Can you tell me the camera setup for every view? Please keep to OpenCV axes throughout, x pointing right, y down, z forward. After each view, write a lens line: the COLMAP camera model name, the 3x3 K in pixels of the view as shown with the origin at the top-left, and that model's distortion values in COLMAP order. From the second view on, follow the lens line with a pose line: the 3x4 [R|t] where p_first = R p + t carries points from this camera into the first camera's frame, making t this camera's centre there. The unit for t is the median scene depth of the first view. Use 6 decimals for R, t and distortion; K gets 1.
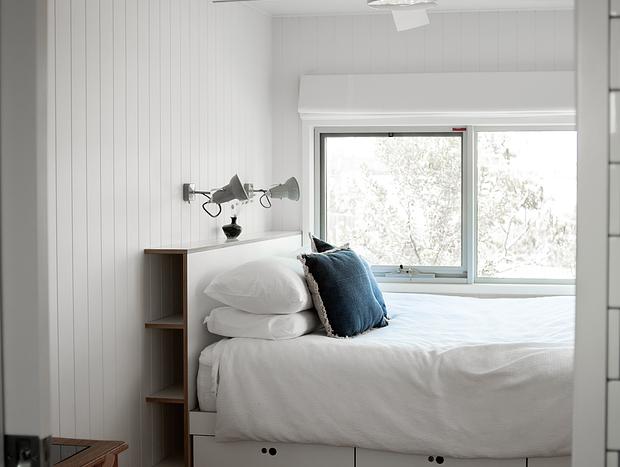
lens RADIAL K [[720.8, 0, 310.5], [0, 720.8, 233.8], [0, 0, 1]] dist [-0.066390, 0.000000]
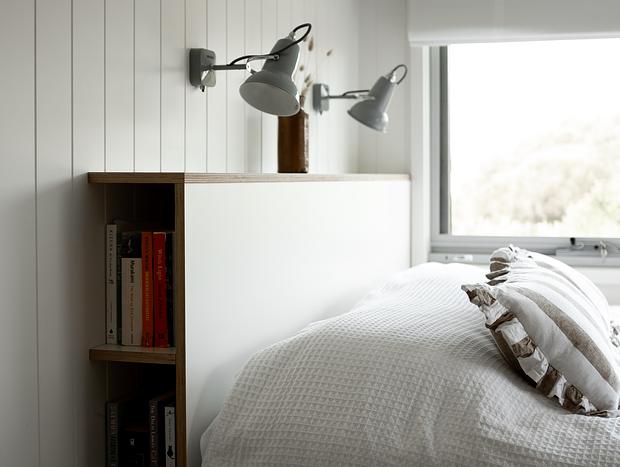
lens RADIAL K [[720.8, 0, 309.7], [0, 720.8, 232.8], [0, 0, 1]] dist [-0.066390, 0.000000]
pose [[0.997246, 0.015176, -0.072594, -0.061478], [-0.013654, 0.999677, 0.021425, 0.039622], [0.072896, -0.020375, 0.997131, 0.518903]]
